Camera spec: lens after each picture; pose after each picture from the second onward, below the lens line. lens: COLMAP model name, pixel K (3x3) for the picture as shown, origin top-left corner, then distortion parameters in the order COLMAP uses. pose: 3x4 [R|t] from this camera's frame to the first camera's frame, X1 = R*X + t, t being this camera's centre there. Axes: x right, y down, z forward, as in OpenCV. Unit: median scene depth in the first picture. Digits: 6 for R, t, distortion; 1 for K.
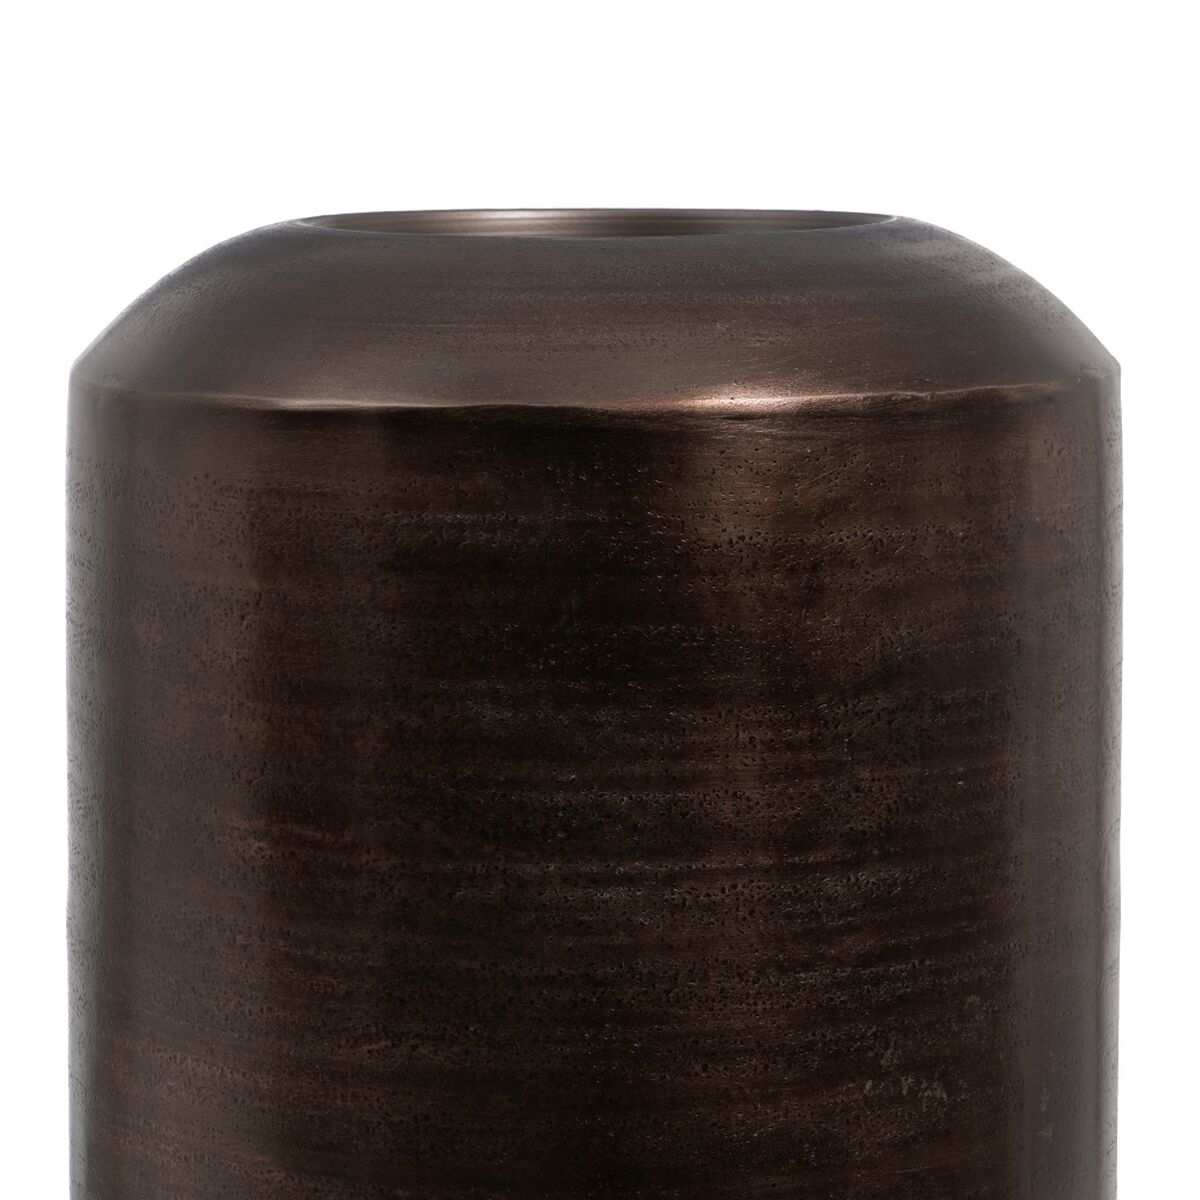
lens RADIAL K [[4254.1, 0, 610.0], [0, 4254.1, 595.9], [0, 0, 1]] dist [0.100125, 0.000000]
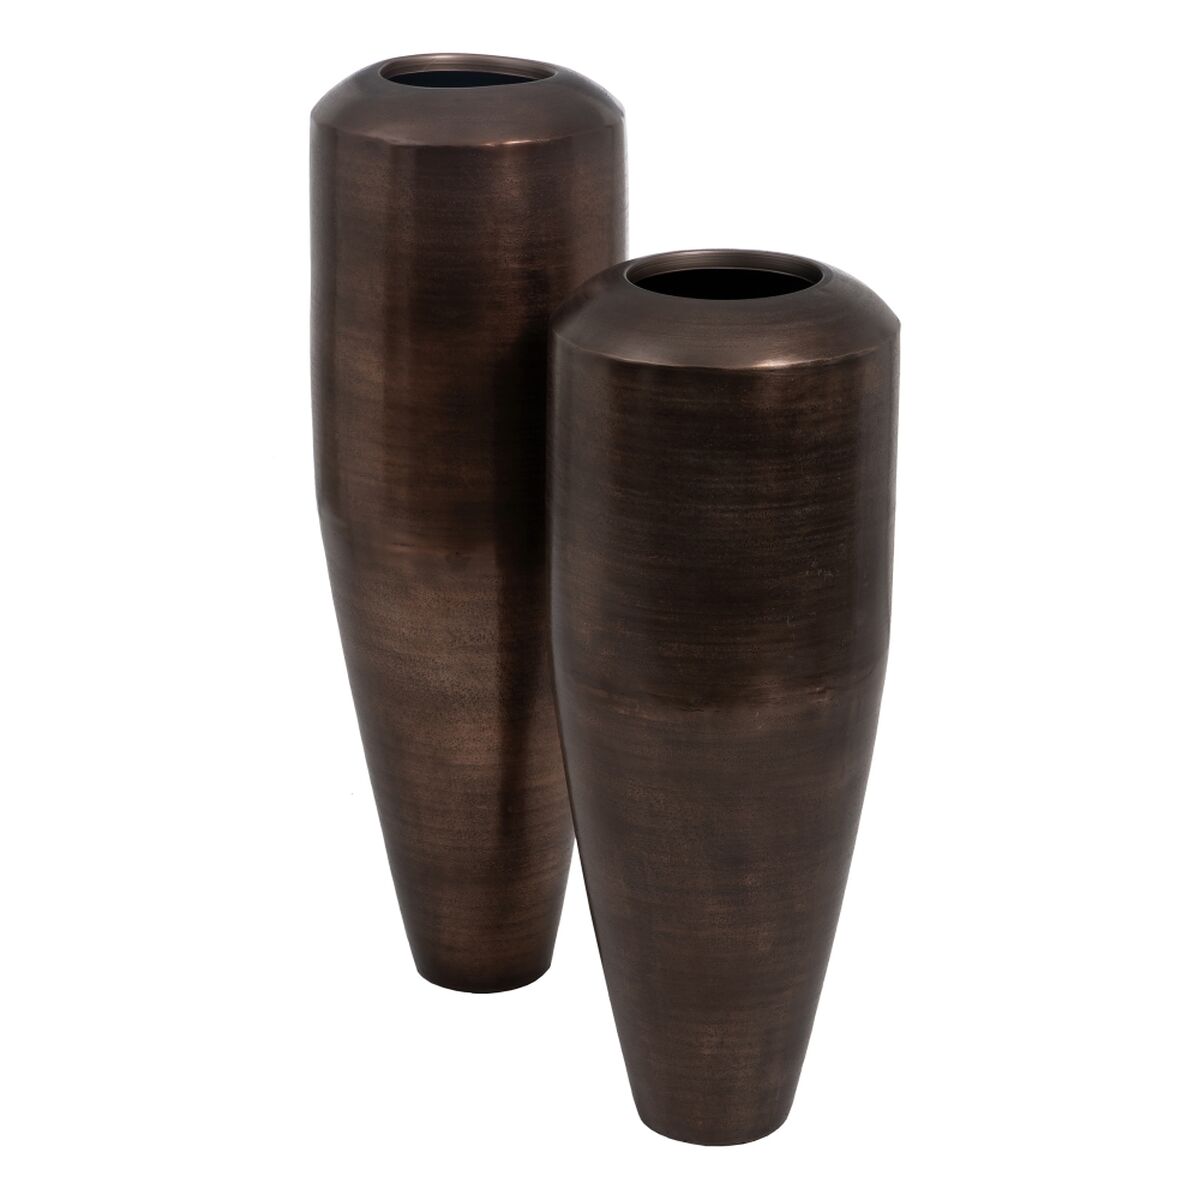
lens RADIAL K [[4226.5, 0, 606.0], [0, 4226.5, 602.5], [0, 0, 1]] dist [-0.461474, 0.000000]
pose [[0.999424, 0.020379, -0.027141, -0.003974], [-0.014110, 0.976768, 0.213835, -0.545391], [0.030868, -0.213329, 0.976493, -2.130780]]
